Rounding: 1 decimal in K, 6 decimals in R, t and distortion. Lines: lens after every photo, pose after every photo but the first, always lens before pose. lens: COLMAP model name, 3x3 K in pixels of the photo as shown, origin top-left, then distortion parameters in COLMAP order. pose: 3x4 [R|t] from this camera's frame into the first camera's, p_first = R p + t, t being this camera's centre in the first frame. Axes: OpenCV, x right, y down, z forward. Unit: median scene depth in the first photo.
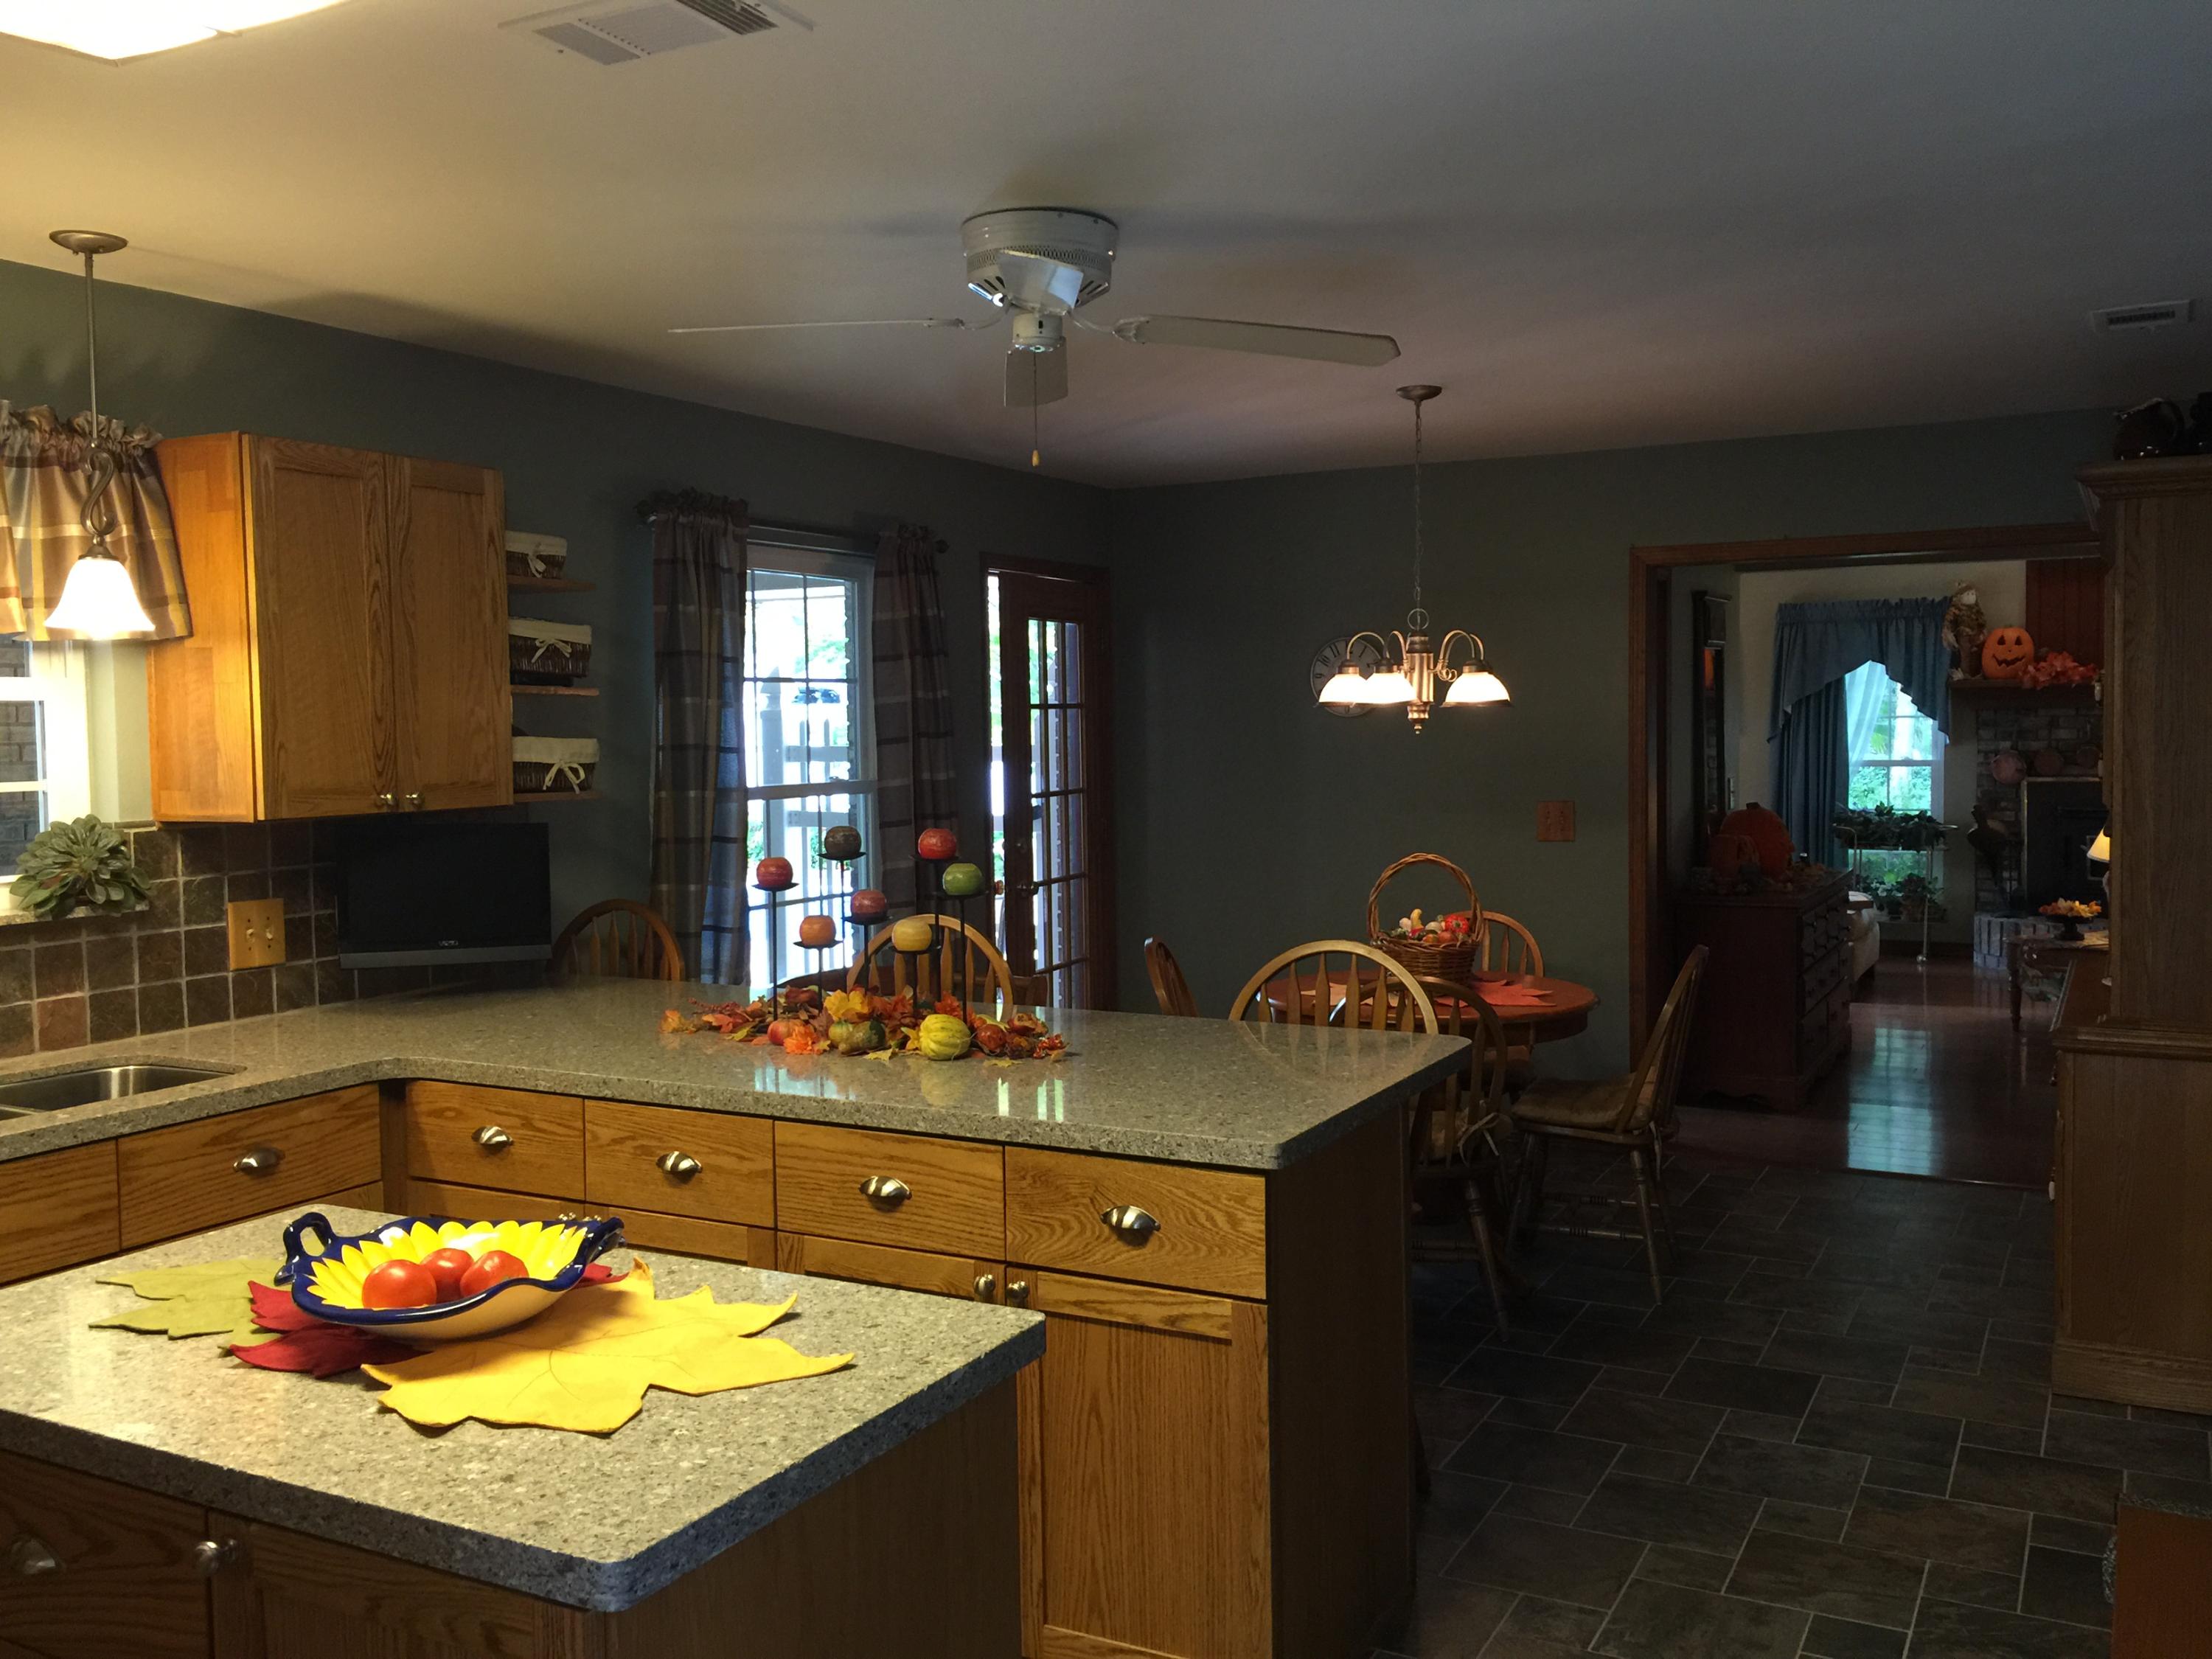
lens RADIAL K [[1902.1, 0, 1106.0], [0, 1902.1, 829.5], [0, 0, 1]] dist [0.074137, -0.100698]
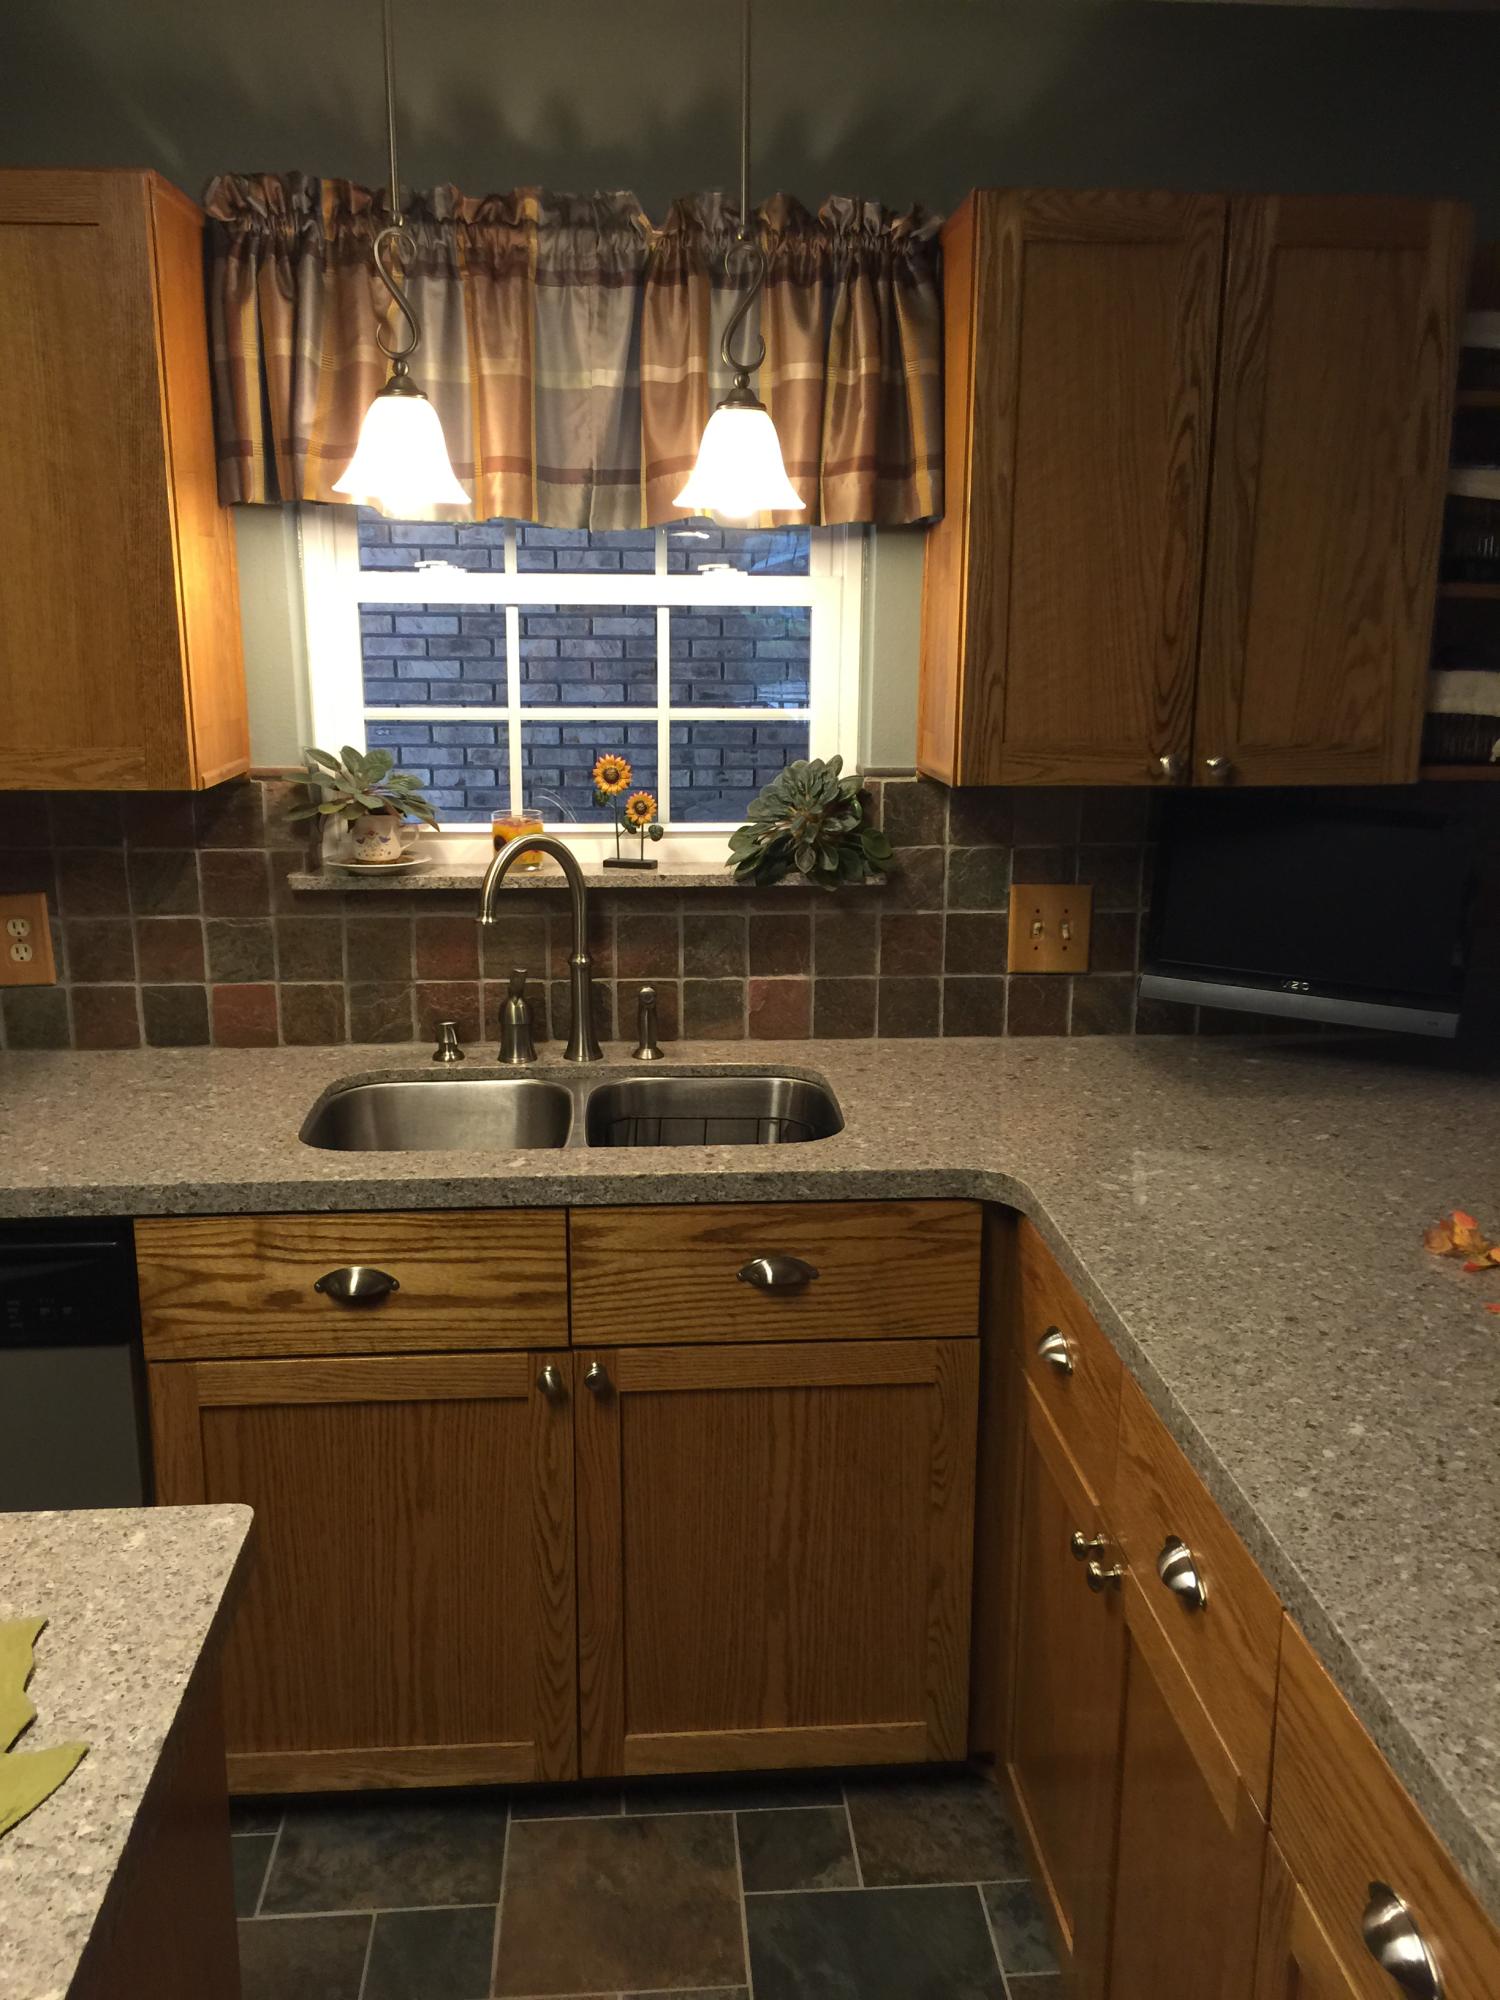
lens RADIAL K [[1719.8, 0, 749.5], [0, 1719.8, 1018.4], [0, 0, 1]] dist [0.074137, -0.100698]
pose [[0.540260, 0.211612, -0.814456, 0.050704], [-0.062910, 0.975313, 0.211676, -0.049935], [0.839143, -0.063123, 0.540235, 0.581869]]
